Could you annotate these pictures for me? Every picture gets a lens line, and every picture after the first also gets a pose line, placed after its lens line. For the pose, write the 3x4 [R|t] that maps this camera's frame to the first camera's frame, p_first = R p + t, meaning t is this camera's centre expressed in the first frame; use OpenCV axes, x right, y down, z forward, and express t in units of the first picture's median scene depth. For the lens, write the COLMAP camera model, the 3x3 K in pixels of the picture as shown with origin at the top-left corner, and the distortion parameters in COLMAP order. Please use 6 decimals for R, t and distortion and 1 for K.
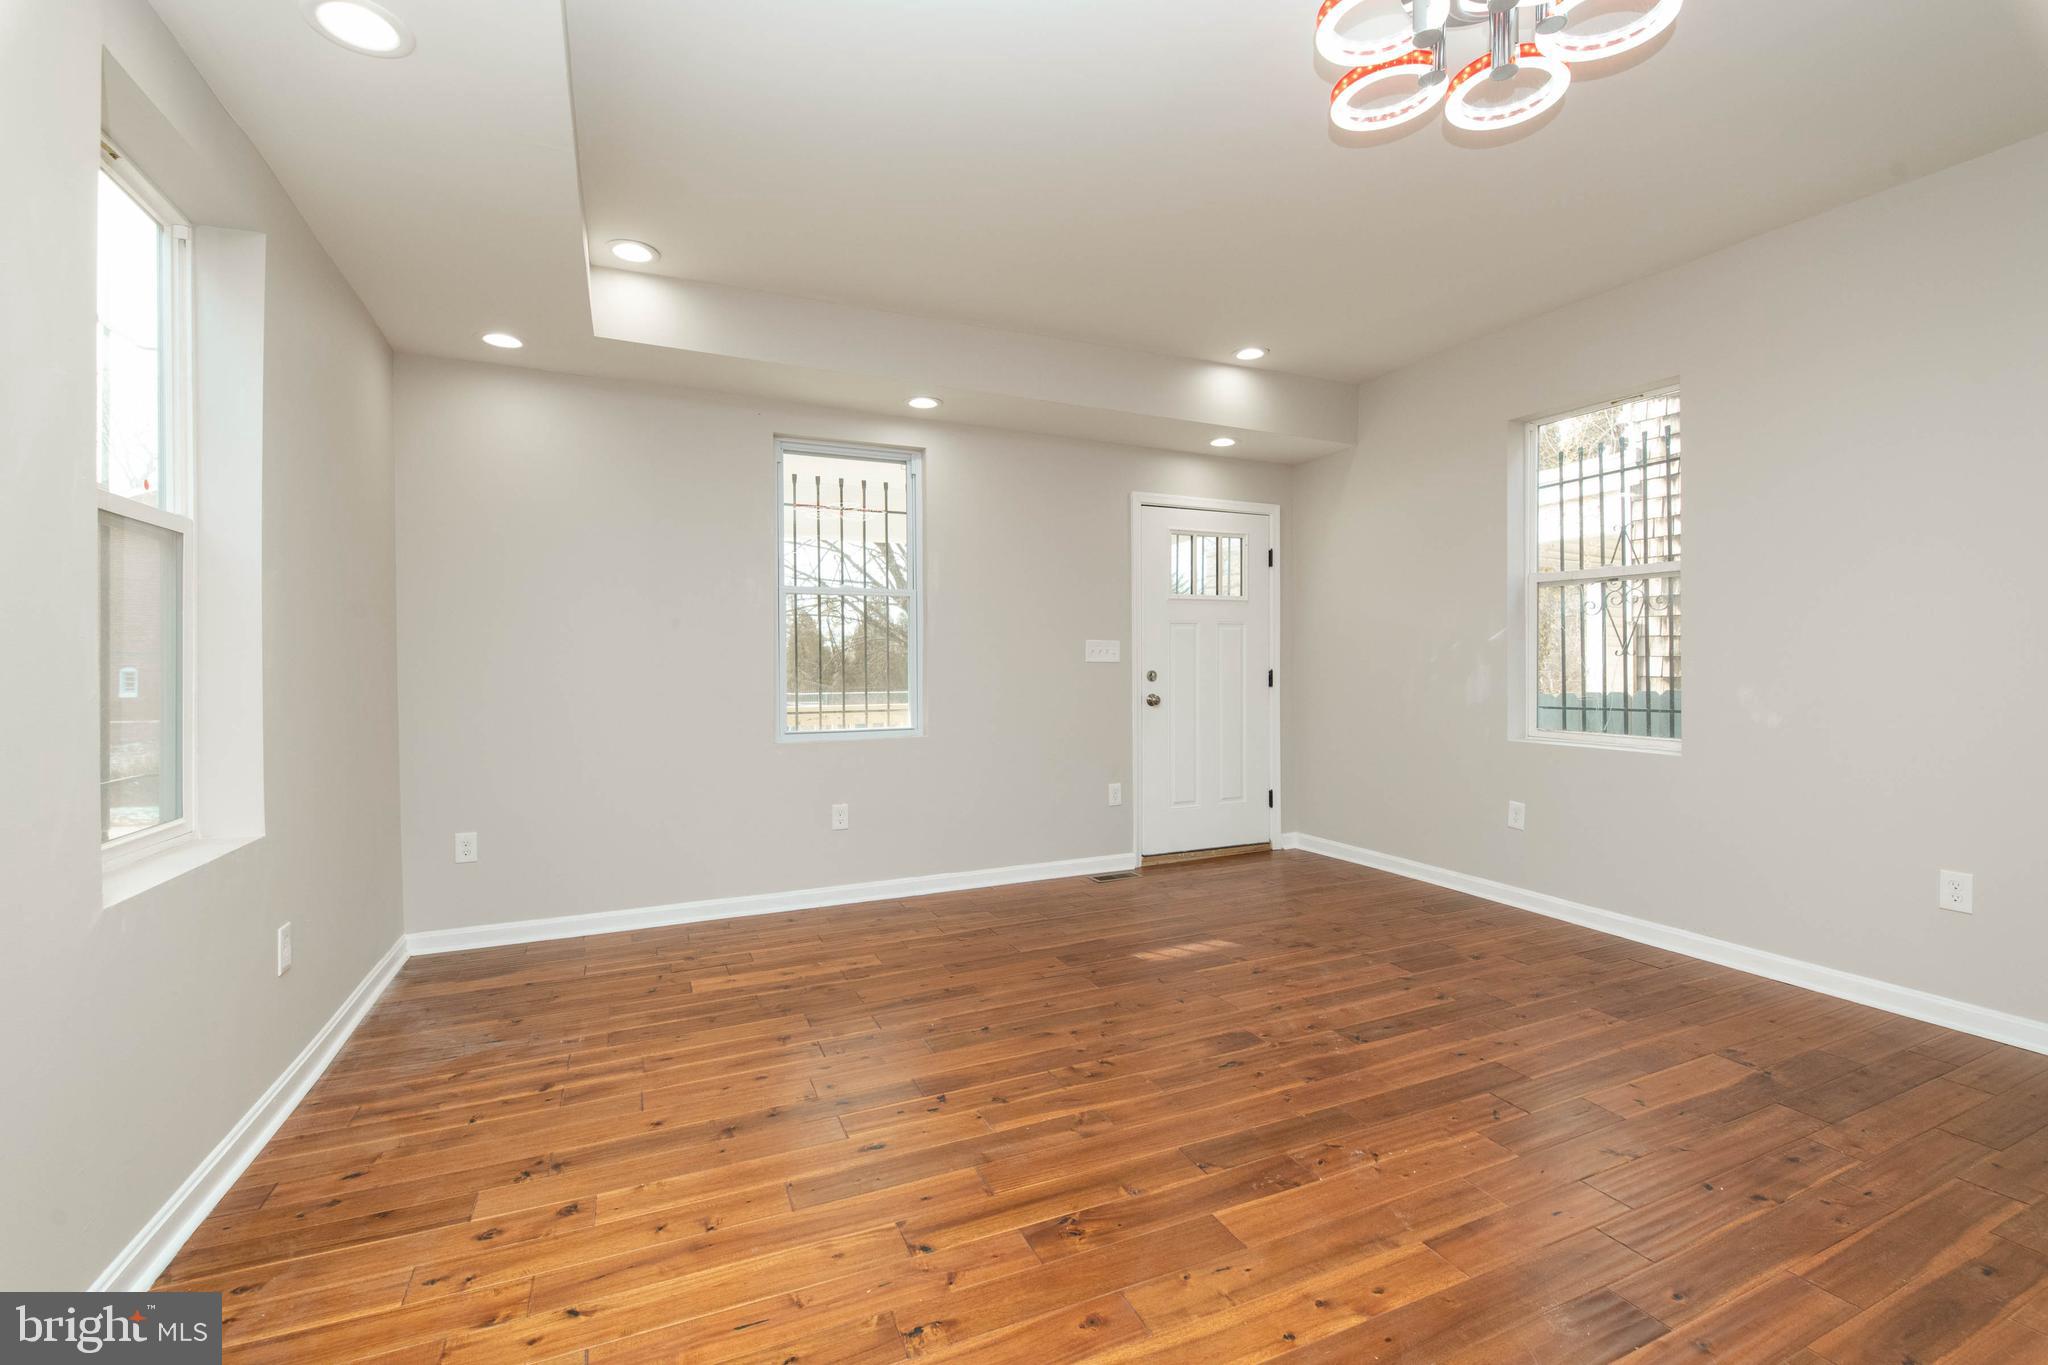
lens RADIAL K [[881.5, 0, 1020.7], [0, 881.5, 677.8], [0, 0, 1]] dist [0.003362, -0.003351]
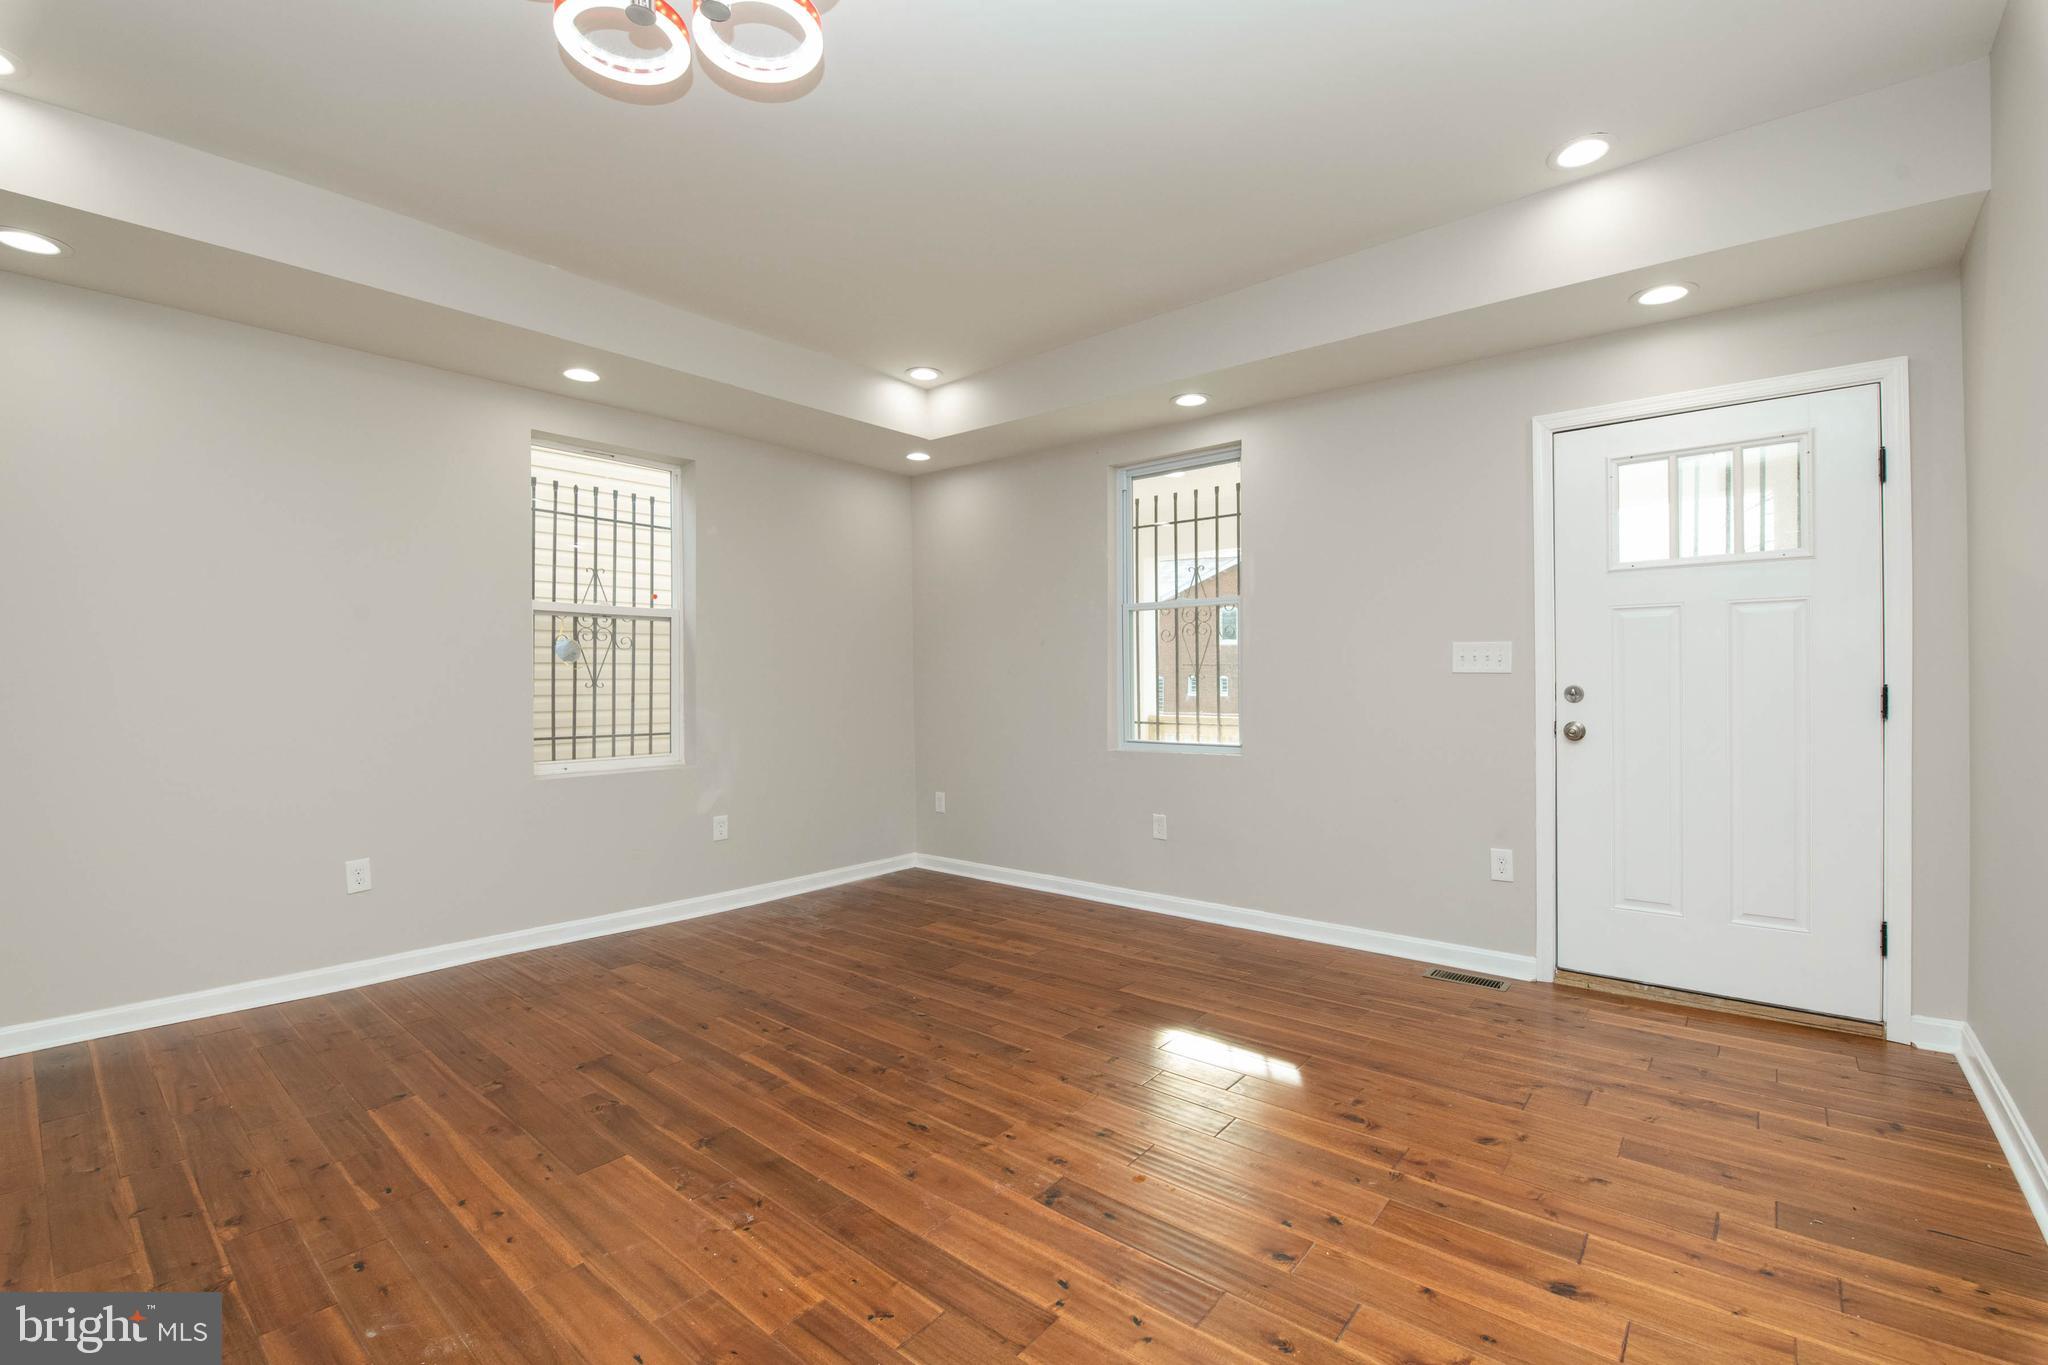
lens RADIAL K [[881.5, 0, 1022.4], [0, 881.5, 681.9], [0, 0, 1]] dist [0.003362, -0.003351]
pose [[0.436392, 0.005460, -0.899740, 0.796369], [-0.006959, 0.999972, 0.002693, -0.013400], [0.899730, 0.005086, 0.436417, 0.511391]]
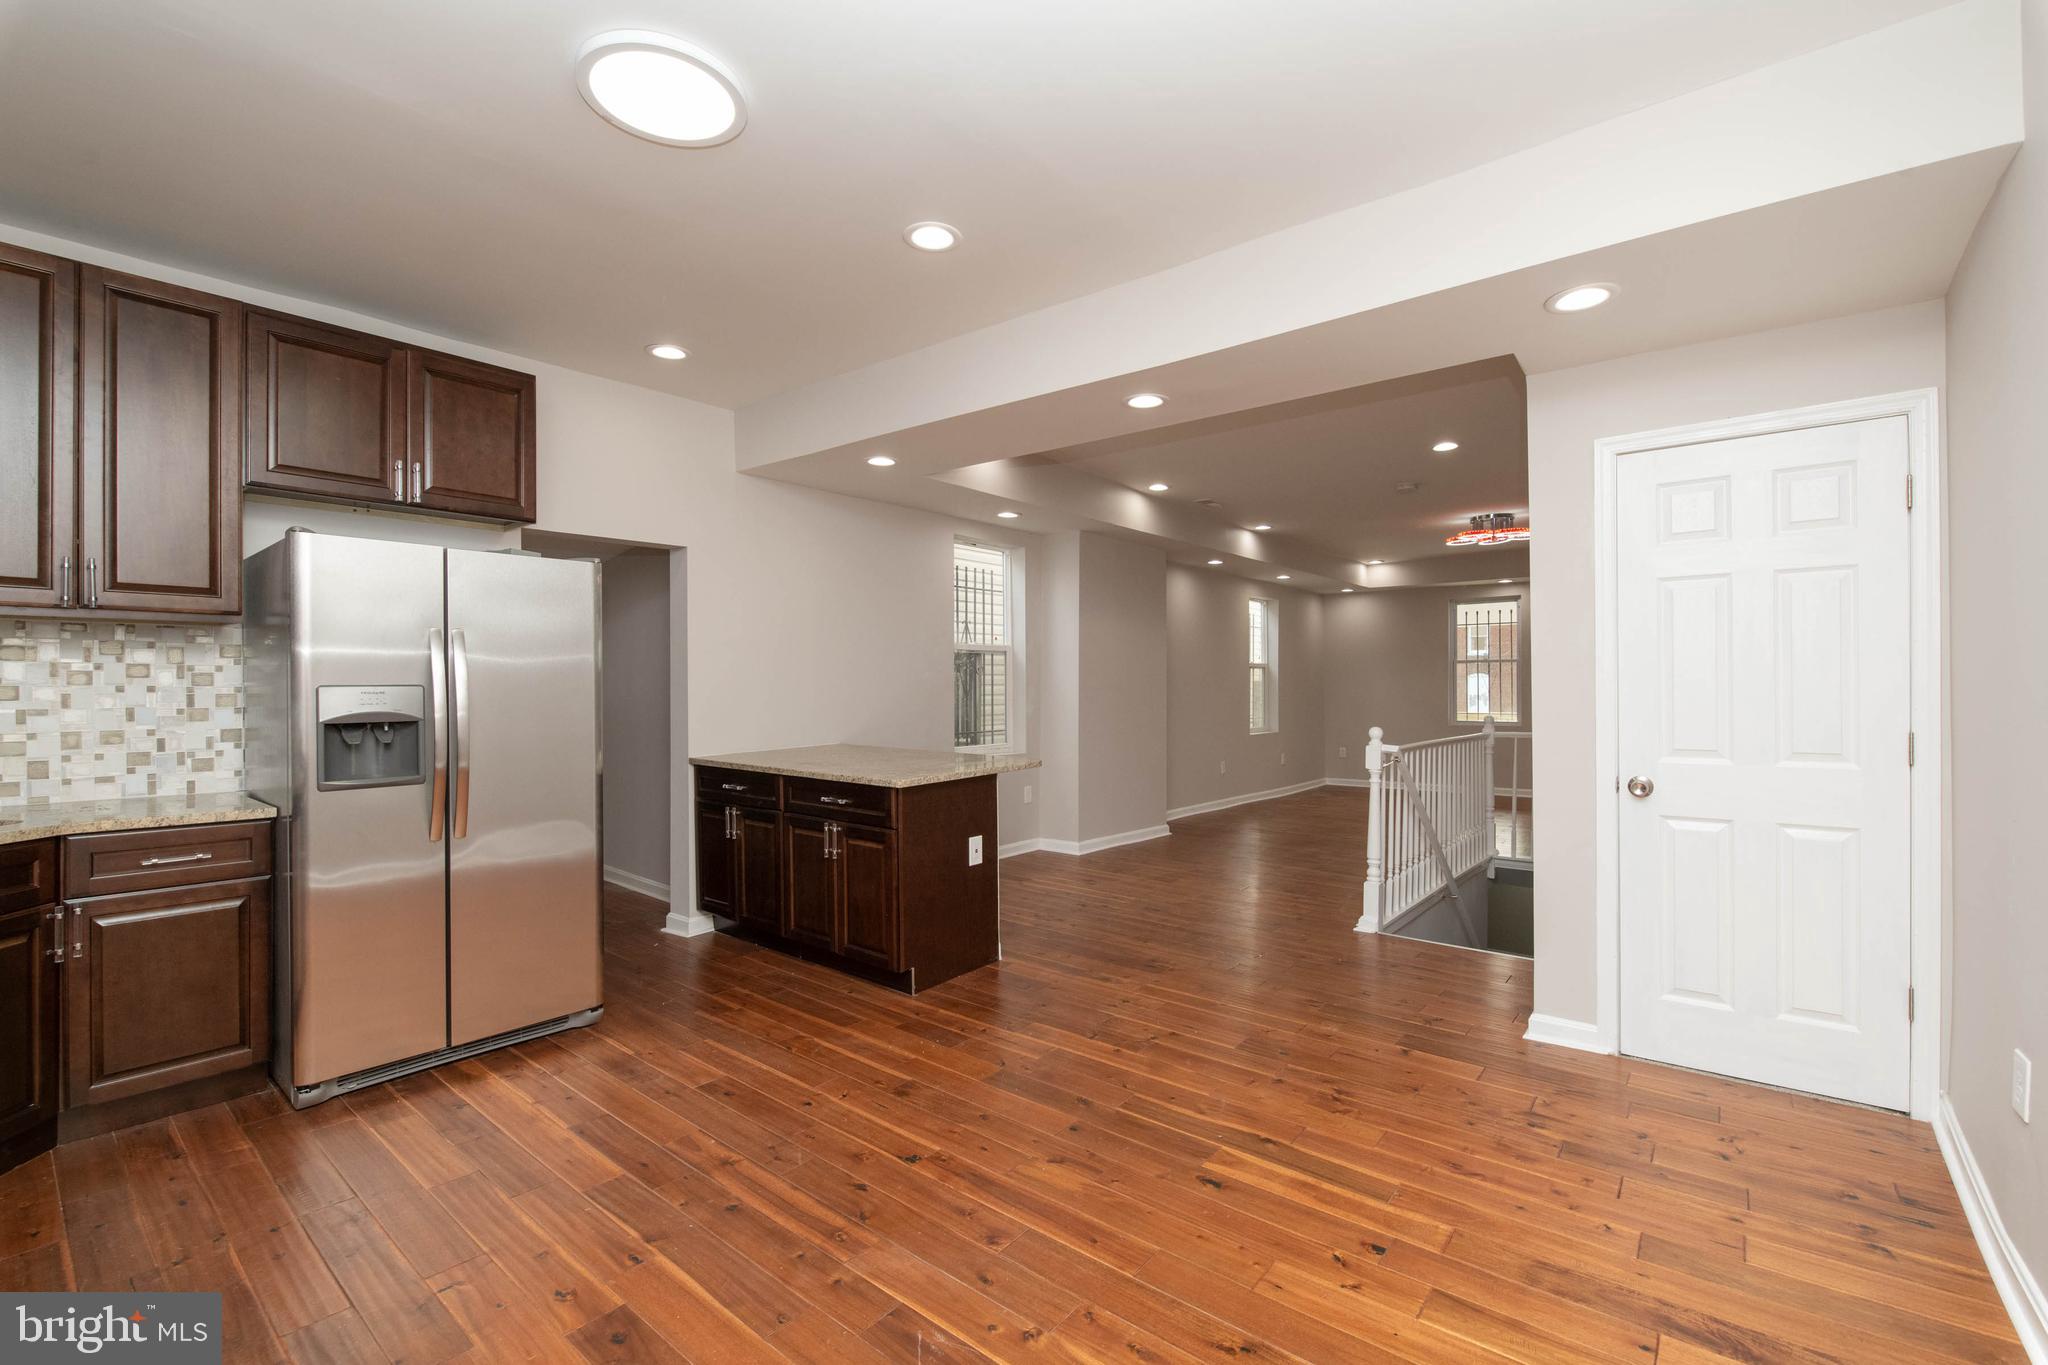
lens RADIAL K [[881.5, 0, 1018.3], [0, 881.5, 695.4], [0, 0, 1]] dist [0.003362, -0.003351]
pose [[0.453177, 0.006893, -0.891394, 1.676976], [-0.001392, 0.999974, 0.007025, -0.031656], [0.891420, -0.001942, 0.453175, -1.456418]]
